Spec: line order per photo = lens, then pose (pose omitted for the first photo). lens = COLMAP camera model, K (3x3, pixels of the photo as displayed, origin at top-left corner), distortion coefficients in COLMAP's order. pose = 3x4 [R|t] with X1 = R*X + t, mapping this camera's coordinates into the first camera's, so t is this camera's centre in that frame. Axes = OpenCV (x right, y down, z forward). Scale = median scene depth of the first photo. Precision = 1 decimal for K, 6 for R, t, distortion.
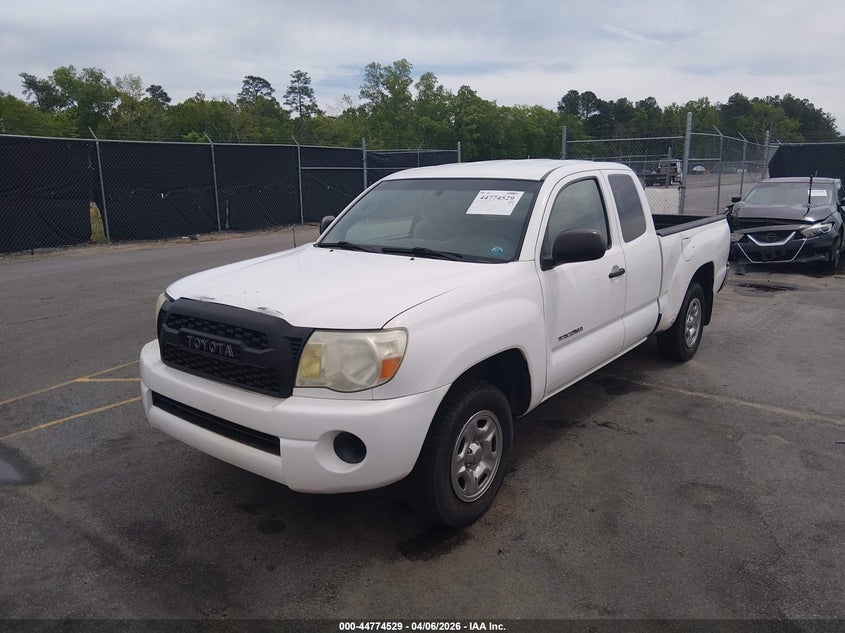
lens RADIAL K [[638.9, 0, 422.5], [0, 638.9, 316.5], [0, 0, 1]] dist [0.046936, -0.098003]
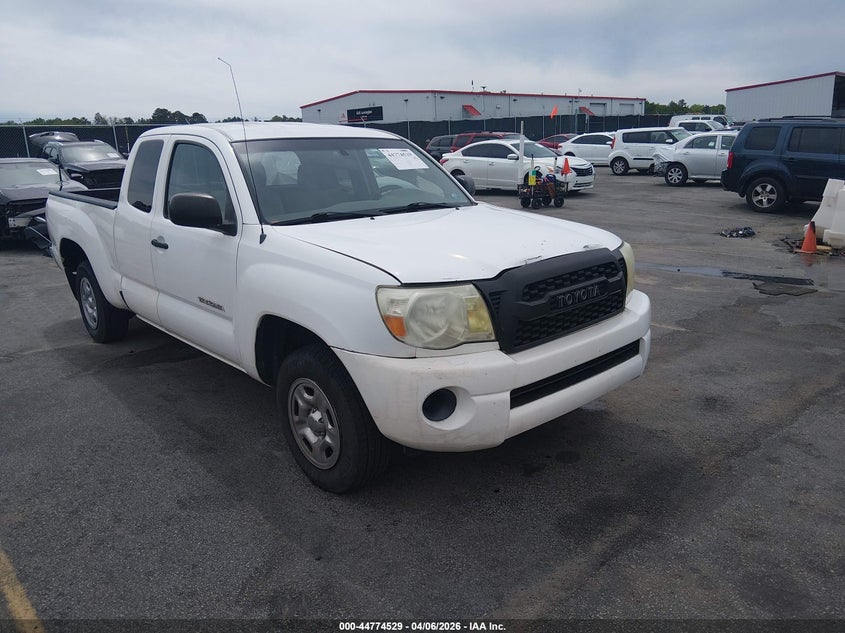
lens RADIAL K [[638.9, 0, 422.5], [0, 638.9, 316.5], [0, 0, 1]] dist [0.046936, -0.098003]
pose [[0.158311, -0.254406, 0.954052, -1.284931], [0.240016, 0.947171, 0.212744, -0.186946], [-0.957773, 0.195308, 0.211009, 1.003360]]
